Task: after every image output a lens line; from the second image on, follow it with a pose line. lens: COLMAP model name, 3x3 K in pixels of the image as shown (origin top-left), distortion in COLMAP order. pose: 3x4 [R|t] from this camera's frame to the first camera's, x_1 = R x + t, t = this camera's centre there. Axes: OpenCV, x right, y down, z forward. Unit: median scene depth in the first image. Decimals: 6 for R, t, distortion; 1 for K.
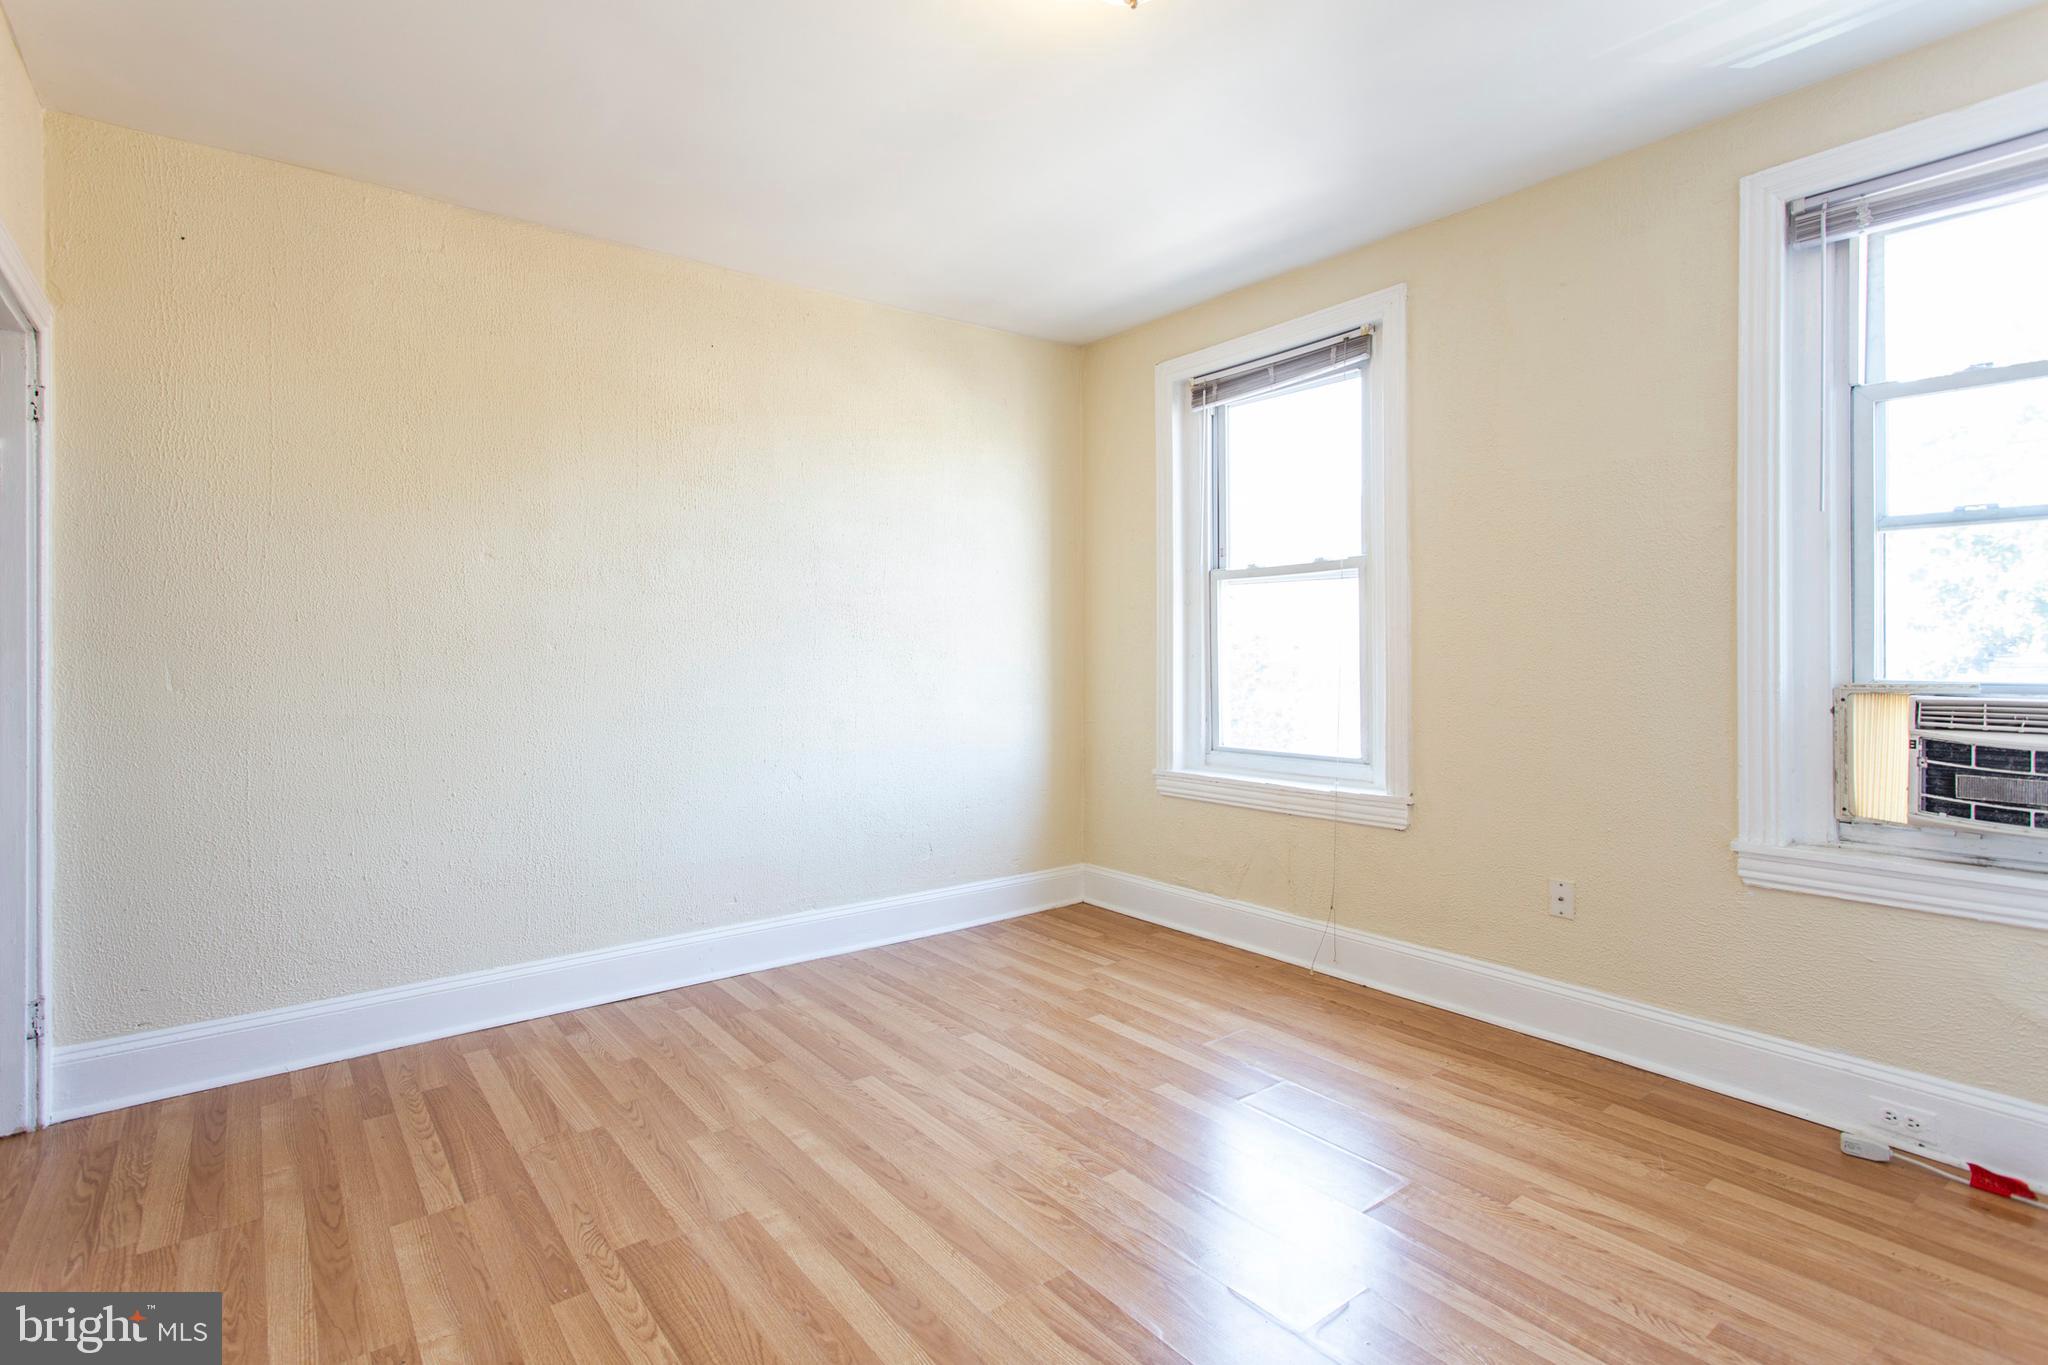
lens RADIAL K [[987.2, 0, 1019.0], [0, 987.2, 636.7], [0, 0, 1]] dist [0.001463, 0.002574]
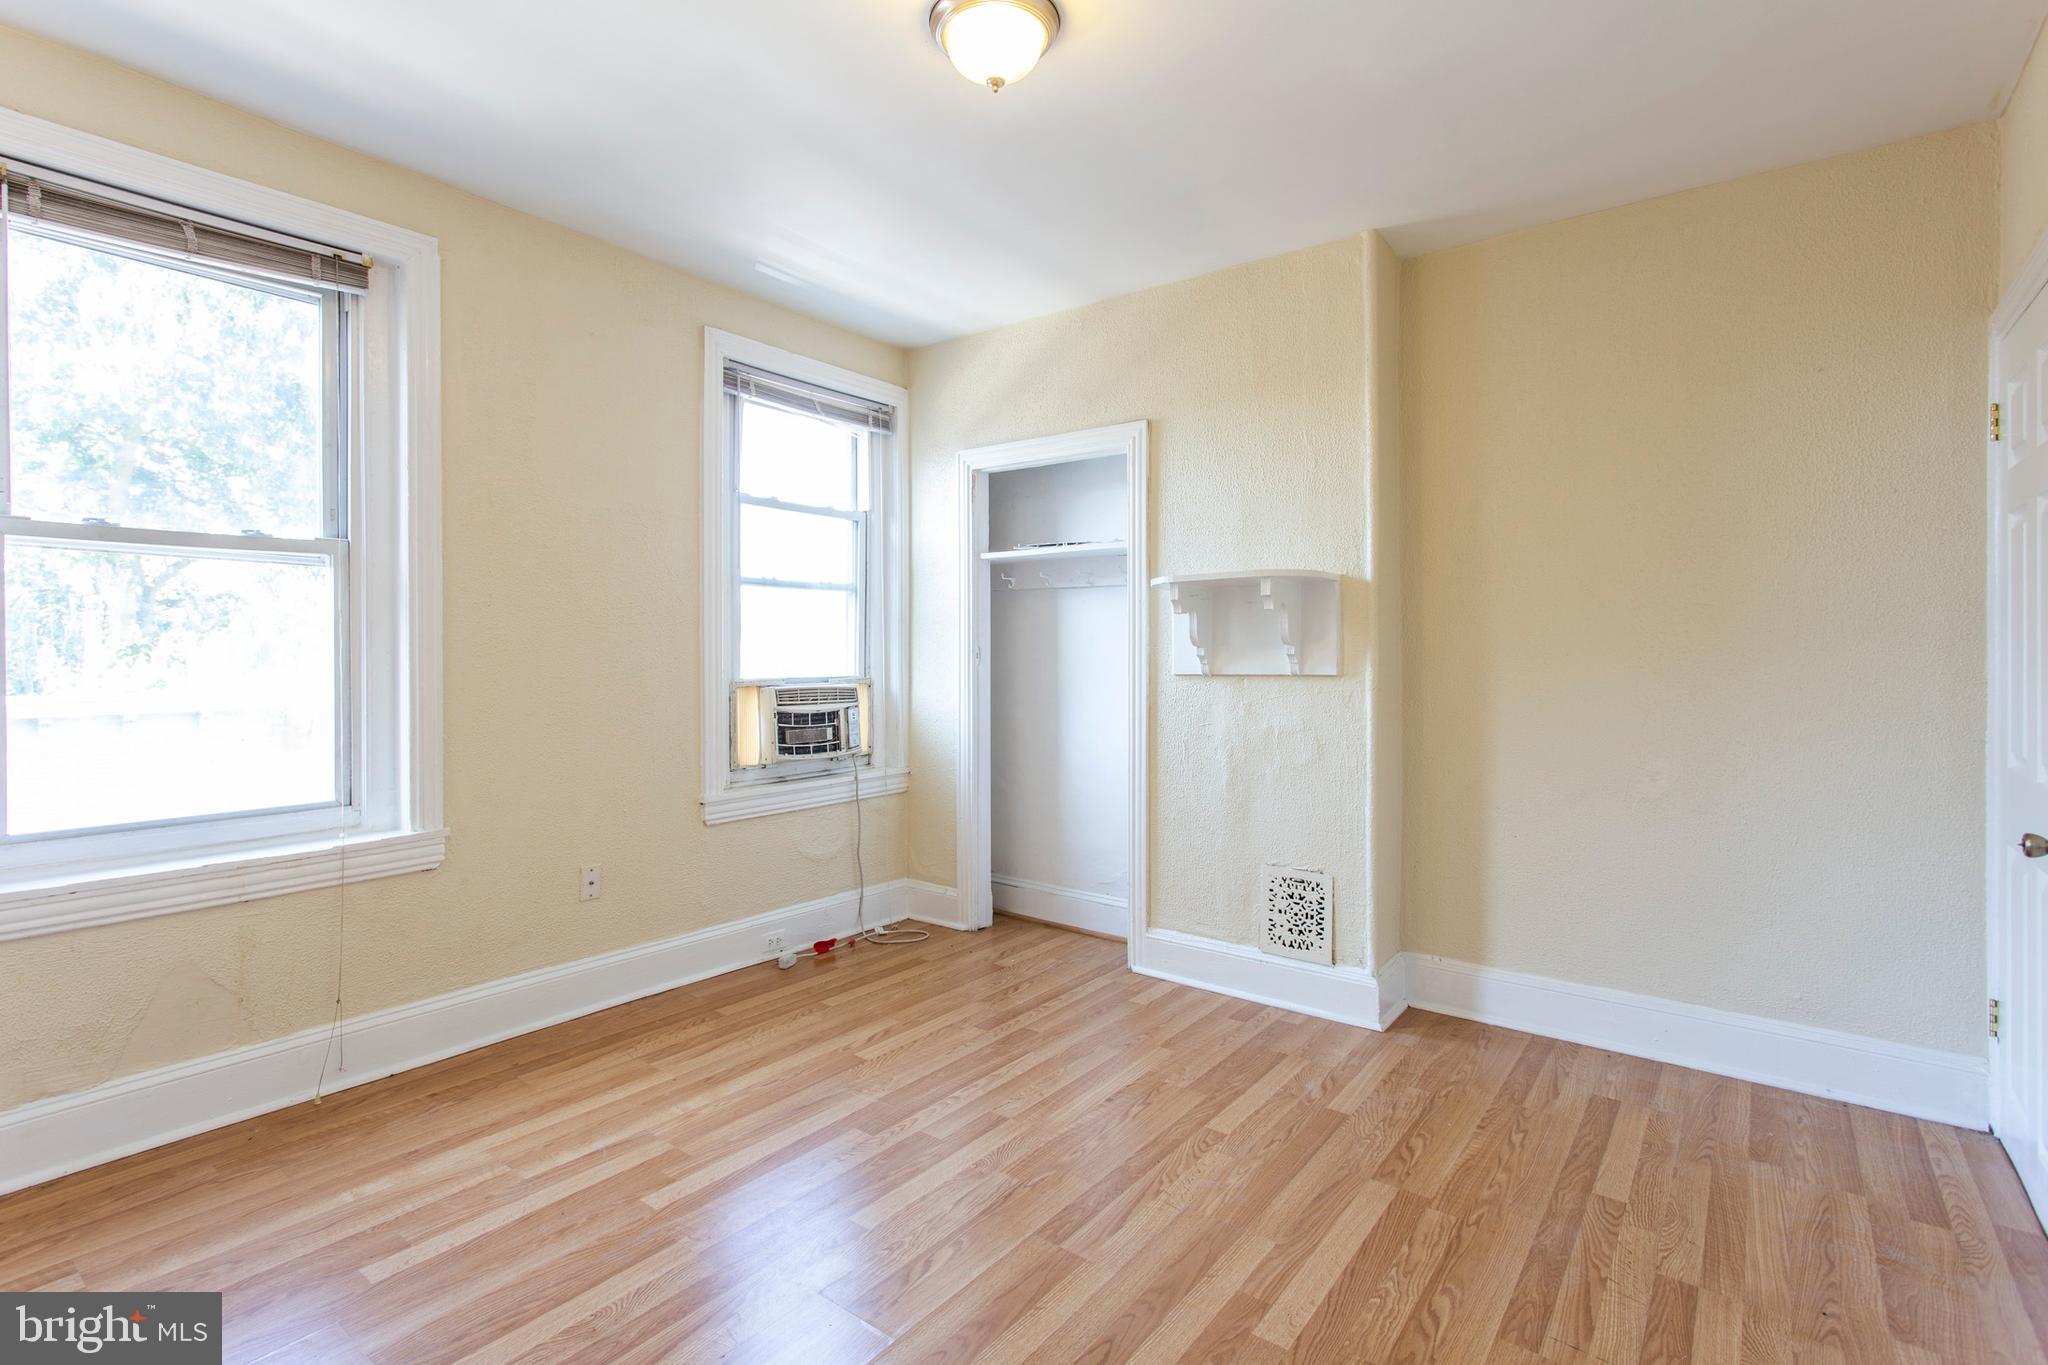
lens RADIAL K [[987.2, 0, 953.0], [0, 987.2, 638.4], [0, 0, 1]] dist [0.001463, 0.002574]
pose [[-0.218704, 0.019382, 0.975599, -0.758580], [-0.012365, 0.999667, -0.022632, 0.010947], [-0.975713, -0.017013, -0.218391, 1.012558]]
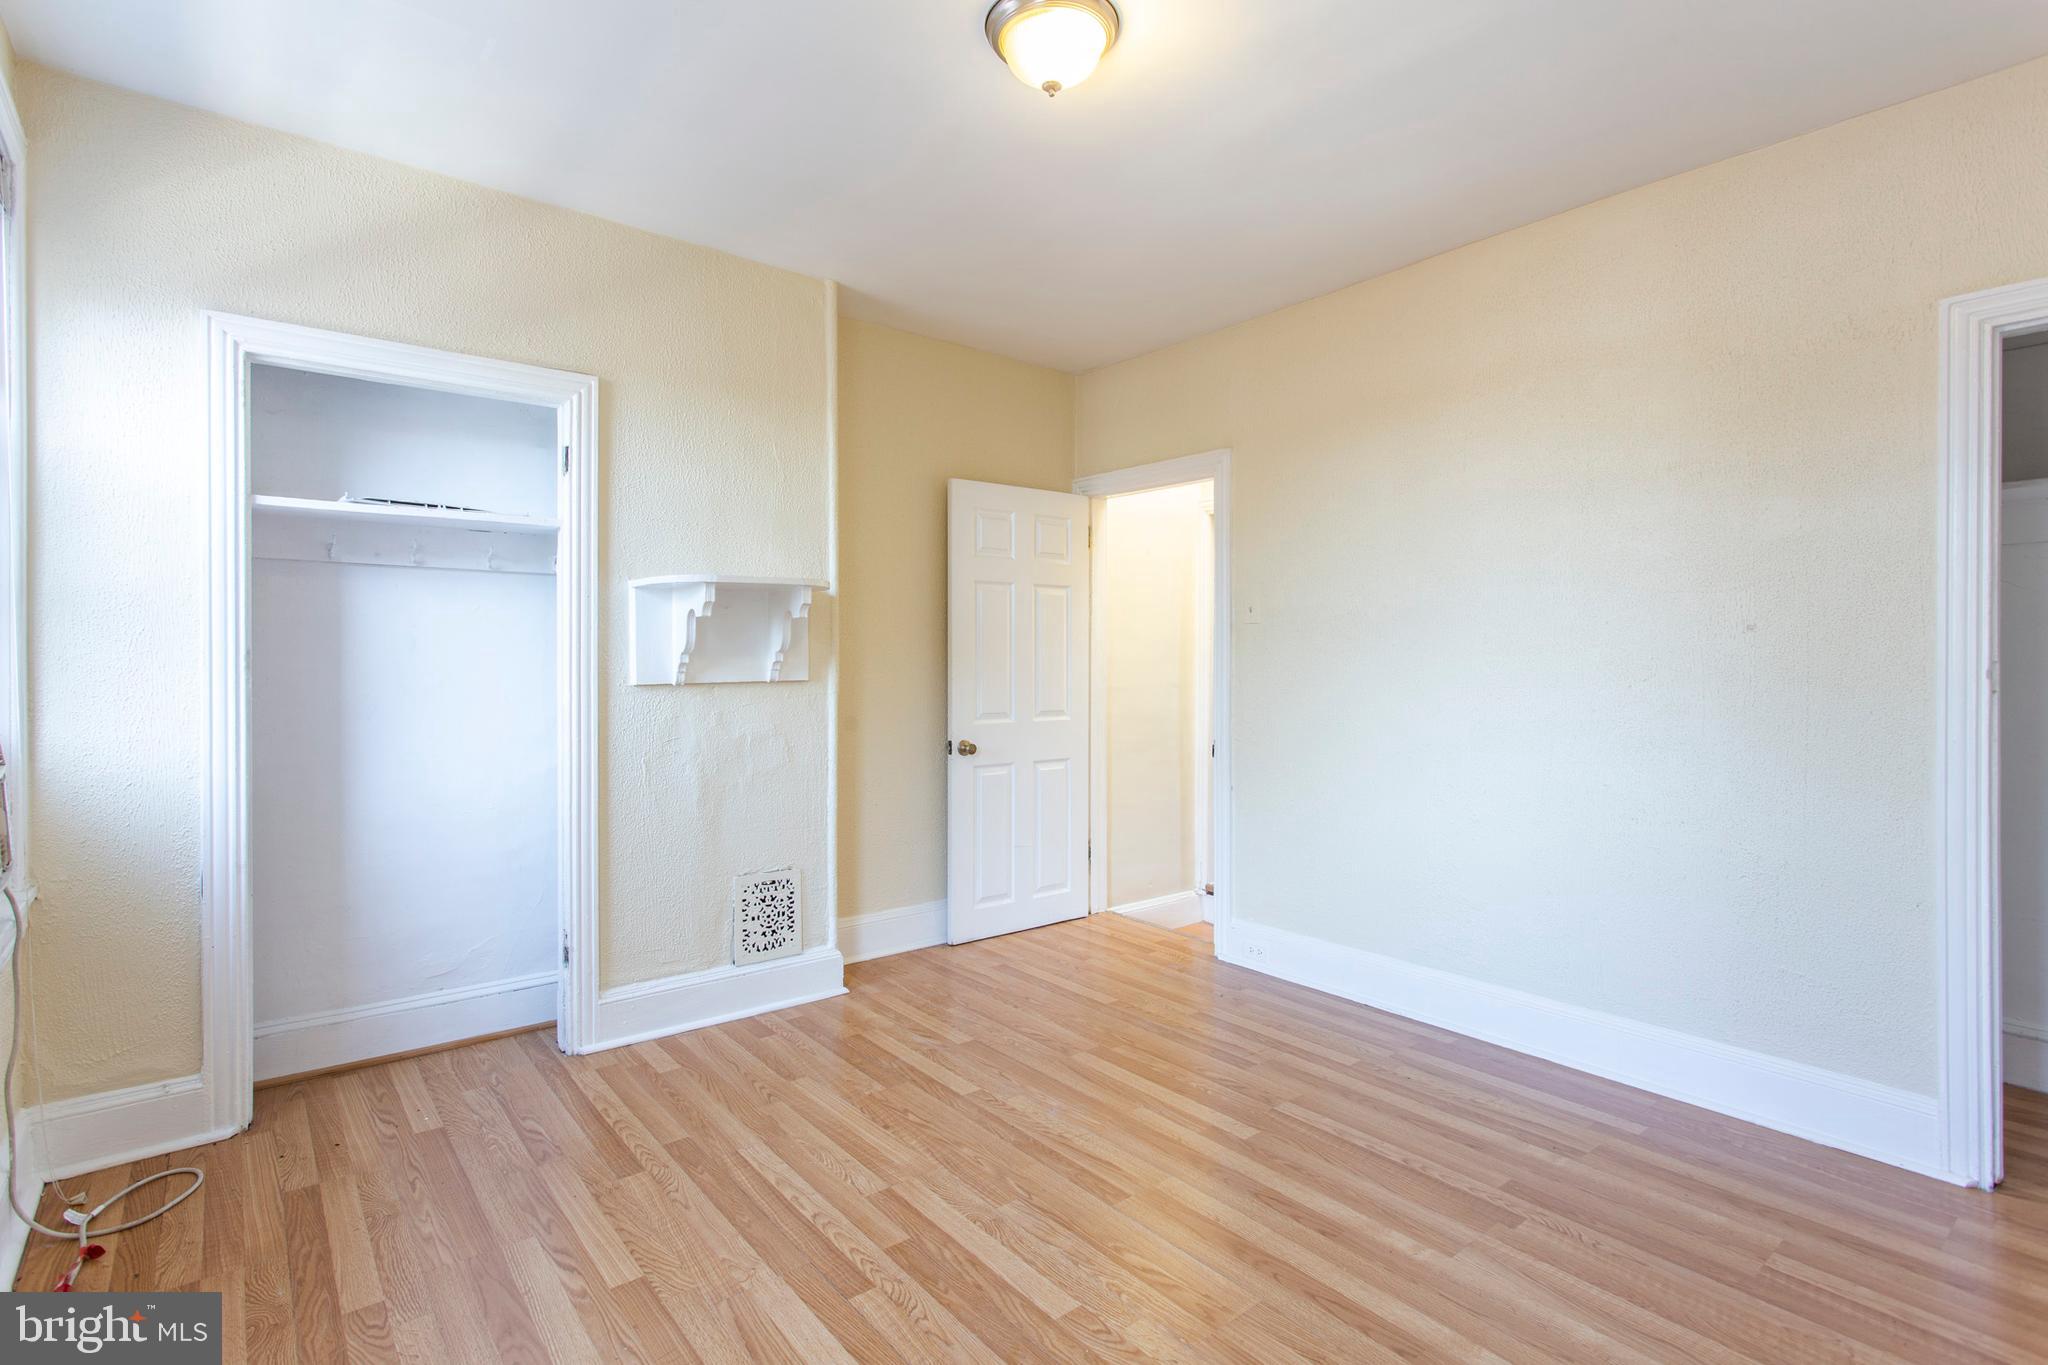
lens RADIAL K [[987.2, 0, 1038.0], [0, 987.2, 650.2], [0, 0, 1]] dist [0.001463, 0.002574]
pose [[-0.999544, 0.004118, -0.029914, 0.127502], [0.004656, 0.999828, -0.017942, 0.007449], [0.029835, -0.018074, -0.999391, 1.646280]]
